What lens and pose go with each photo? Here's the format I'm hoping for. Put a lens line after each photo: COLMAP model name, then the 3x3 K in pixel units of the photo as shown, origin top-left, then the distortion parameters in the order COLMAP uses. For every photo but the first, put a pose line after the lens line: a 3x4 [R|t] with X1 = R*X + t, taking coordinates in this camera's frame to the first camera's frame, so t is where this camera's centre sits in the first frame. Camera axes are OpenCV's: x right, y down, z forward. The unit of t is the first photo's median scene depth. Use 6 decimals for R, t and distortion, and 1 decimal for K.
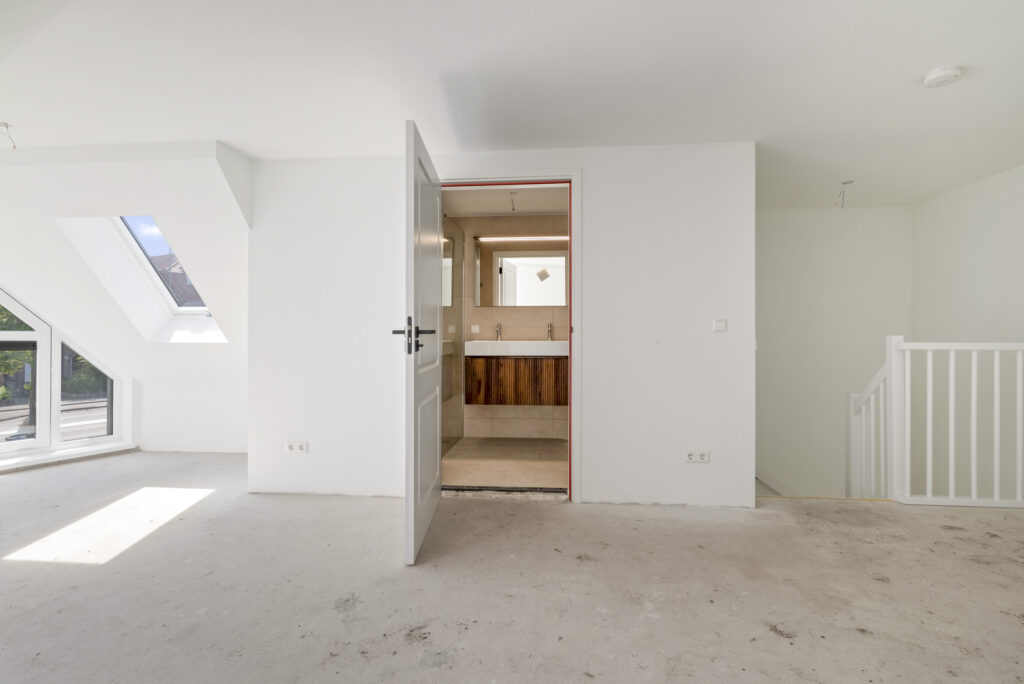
lens RADIAL K [[467.7, 0, 517.9], [0, 467.7, 333.0], [0, 0, 1]] dist [0.000382, -0.000326]
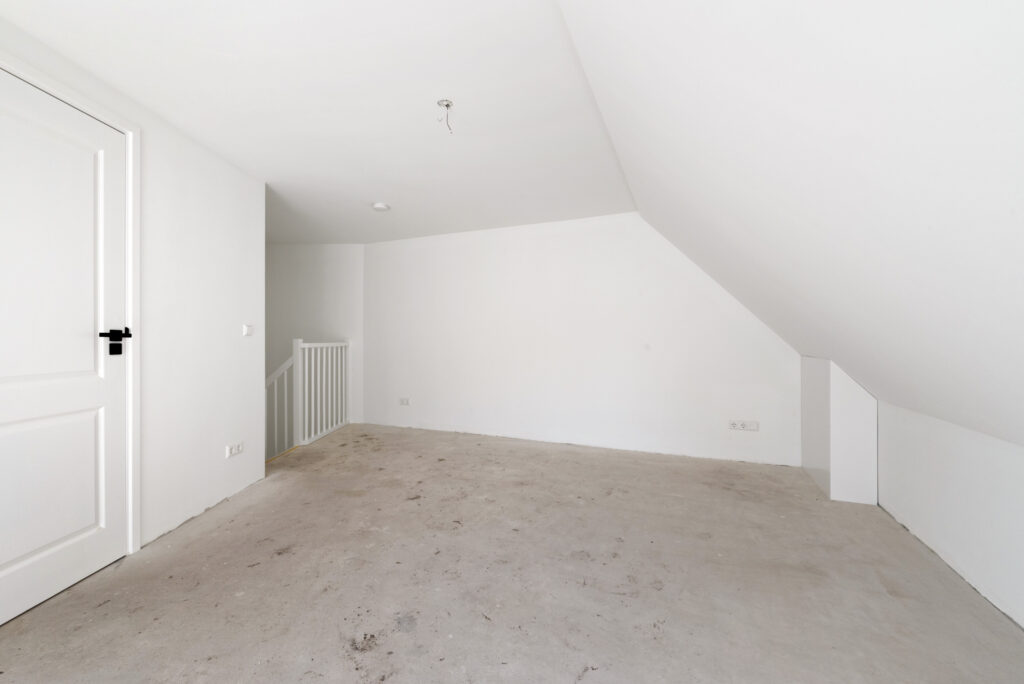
lens RADIAL K [[406.1, 0, 512.0], [0, 406.1, 342.0], [0, 0, 1]] dist [0.001409, 0.000107]
pose [[-0.092286, -0.005590, 0.995717, -0.606072], [-0.001610, 0.999984, 0.005465, 0.006398], [-0.995731, -0.001099, -0.092293, 0.431875]]
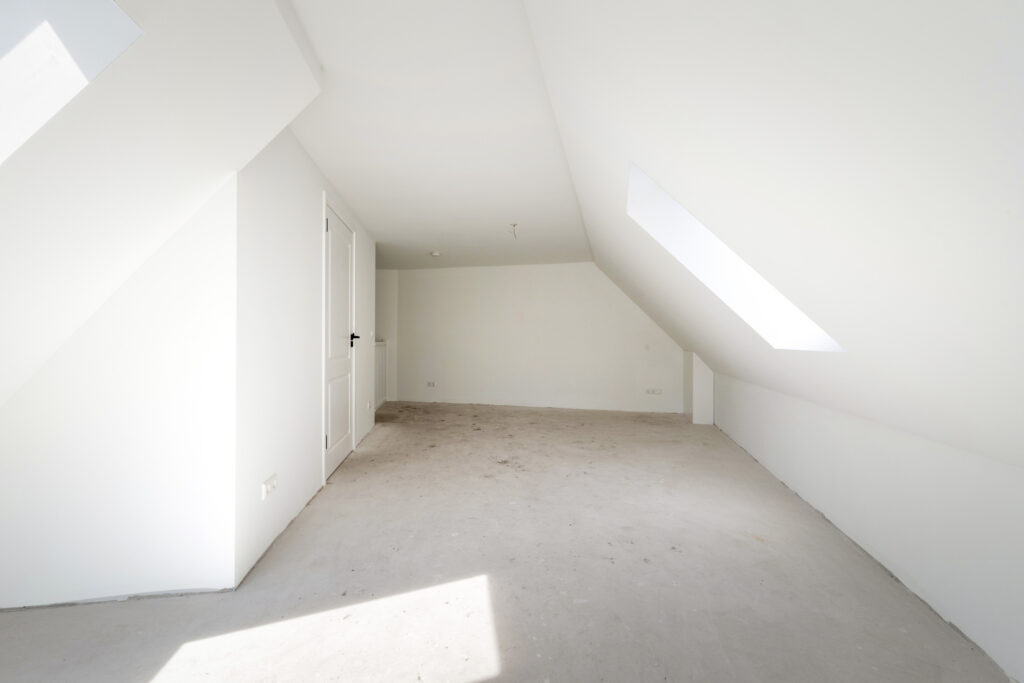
lens RADIAL K [[406.1, 0, 512.0], [0, 406.1, 341.5], [0, 0, 1]] dist [0.001409, 0.000107]
pose [[-0.248588, -0.001893, 0.968607, -1.266178], [-0.007453, 0.999972, 0.000041, 0.010905], [-0.968581, -0.007208, -0.248596, 0.831752]]
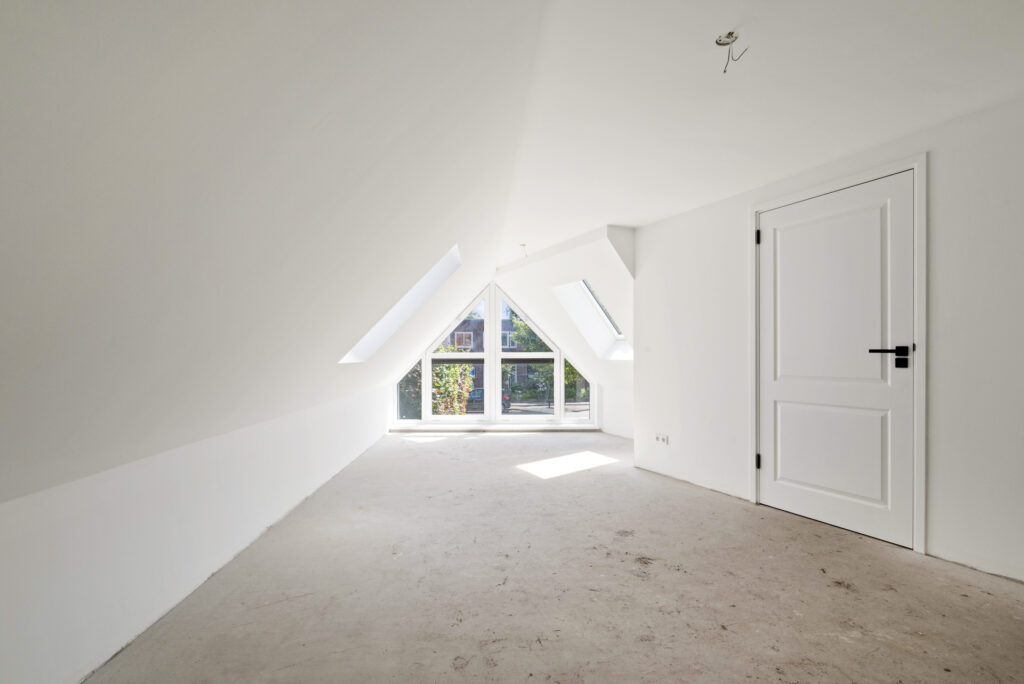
lens RADIAL K [[472.6, 0, 513.7], [0, 472.6, 356.5], [0, 0, 1]] dist [-0.000517, -0.000216]
pose [[0.536778, 0.001137, -0.843722, 0.448130], [0.006612, 0.999963, 0.005554, 0.000721], [0.843697, -0.008560, 0.536751, -0.067601]]
